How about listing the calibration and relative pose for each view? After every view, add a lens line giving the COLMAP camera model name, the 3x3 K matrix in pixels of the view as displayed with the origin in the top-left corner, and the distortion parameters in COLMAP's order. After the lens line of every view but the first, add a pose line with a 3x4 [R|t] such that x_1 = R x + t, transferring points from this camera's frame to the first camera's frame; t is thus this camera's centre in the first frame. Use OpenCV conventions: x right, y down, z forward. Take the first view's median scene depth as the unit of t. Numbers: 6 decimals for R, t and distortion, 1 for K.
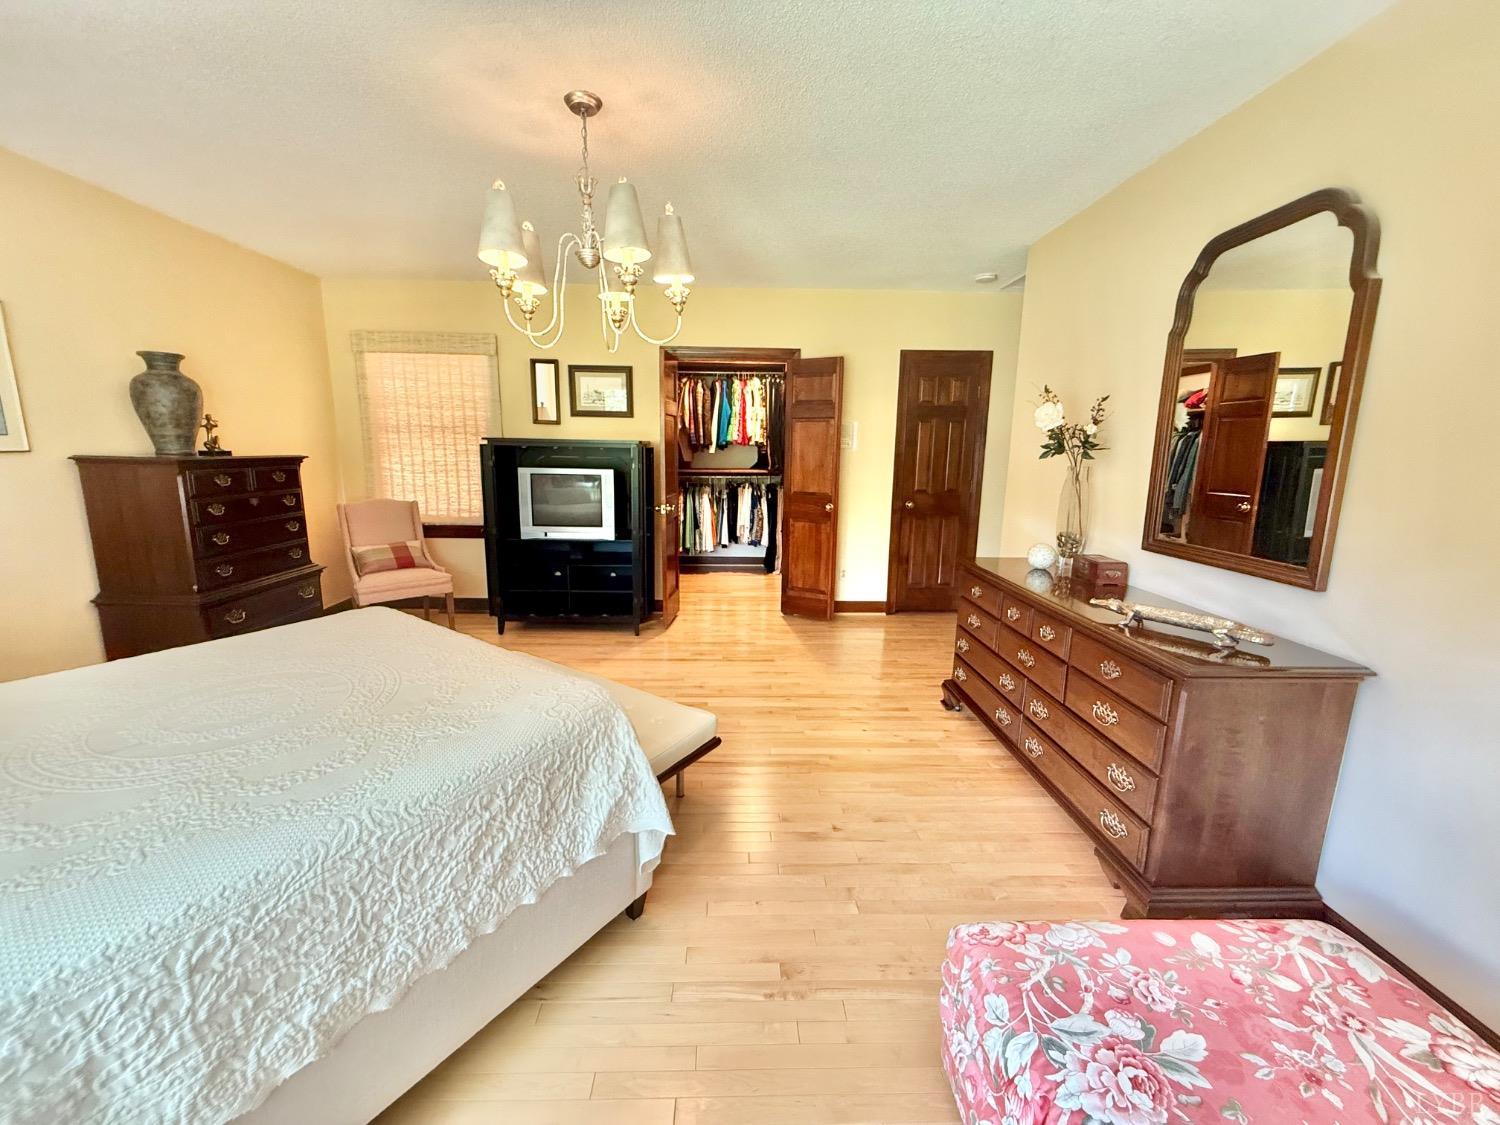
lens RADIAL K [[601.5, 0, 749.7], [0, 601.5, 560.4], [0, 0, 1]] dist [0.001978, -0.000758]
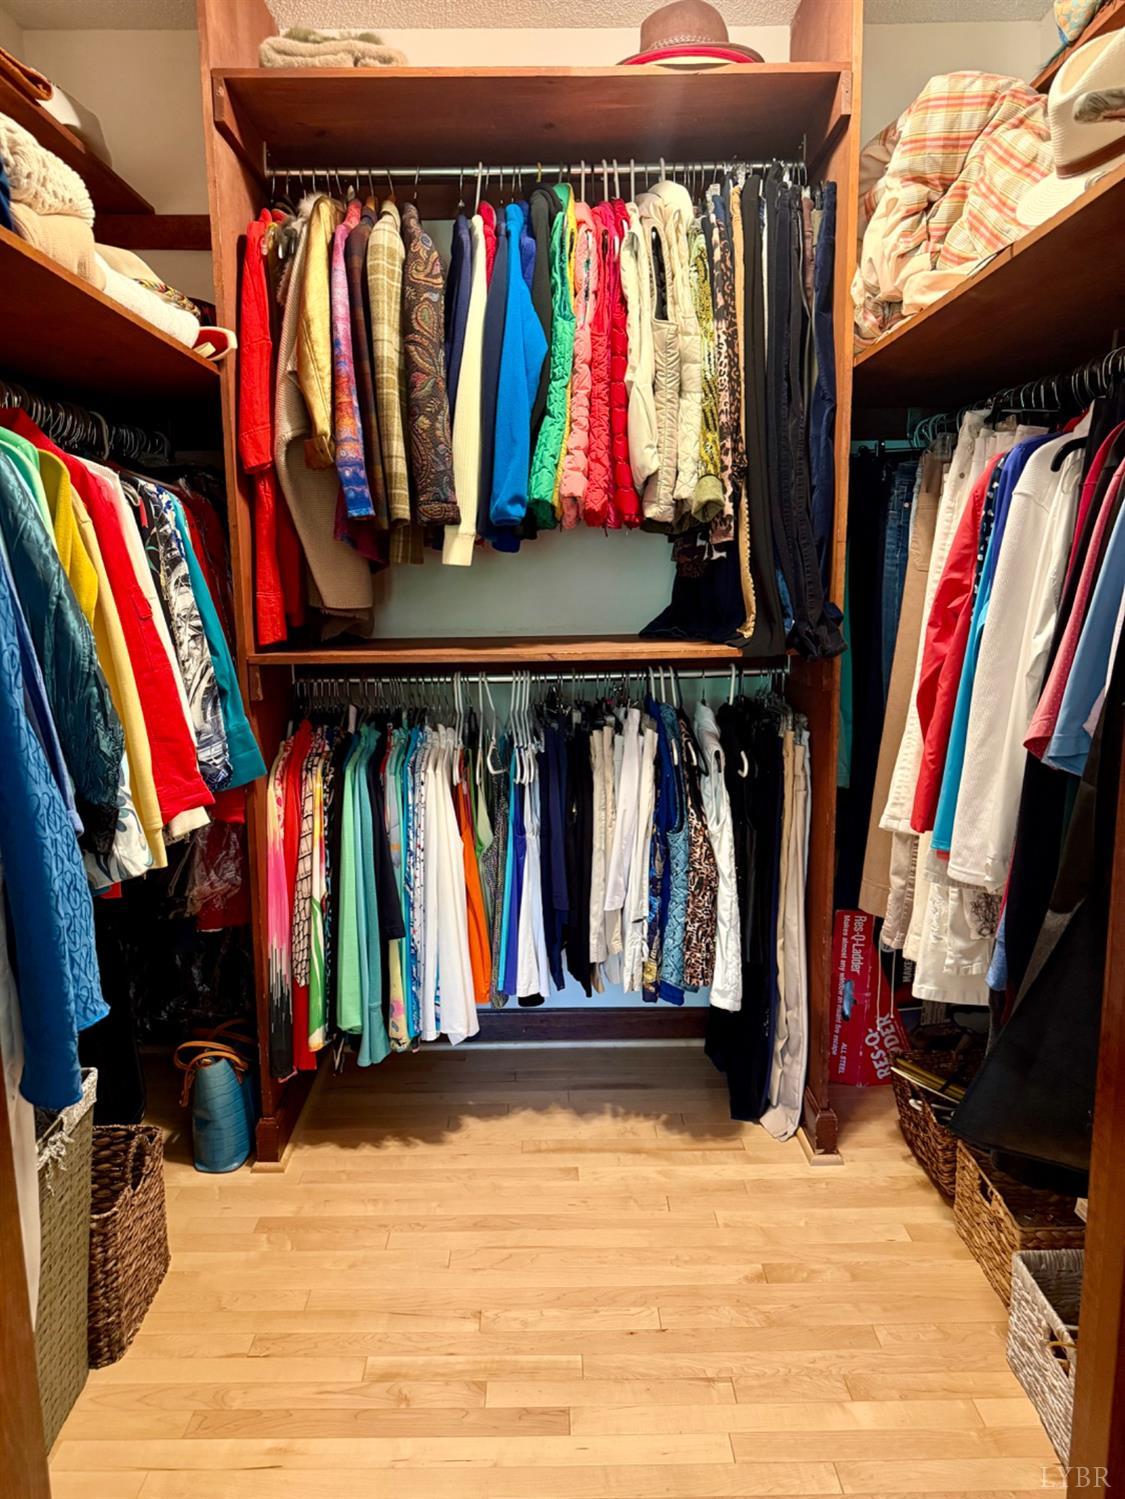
lens RADIAL K [[1066.1, 0, 560.4], [0, 1066.1, 751.4], [0, 0, 1]] dist [0.021293, -0.014197]
pose [[0.999289, -0.020990, -0.031321, -0.018536], [0.019811, 0.999101, -0.037481, -0.100931], [0.032080, 0.036834, 0.998806, 0.638838]]
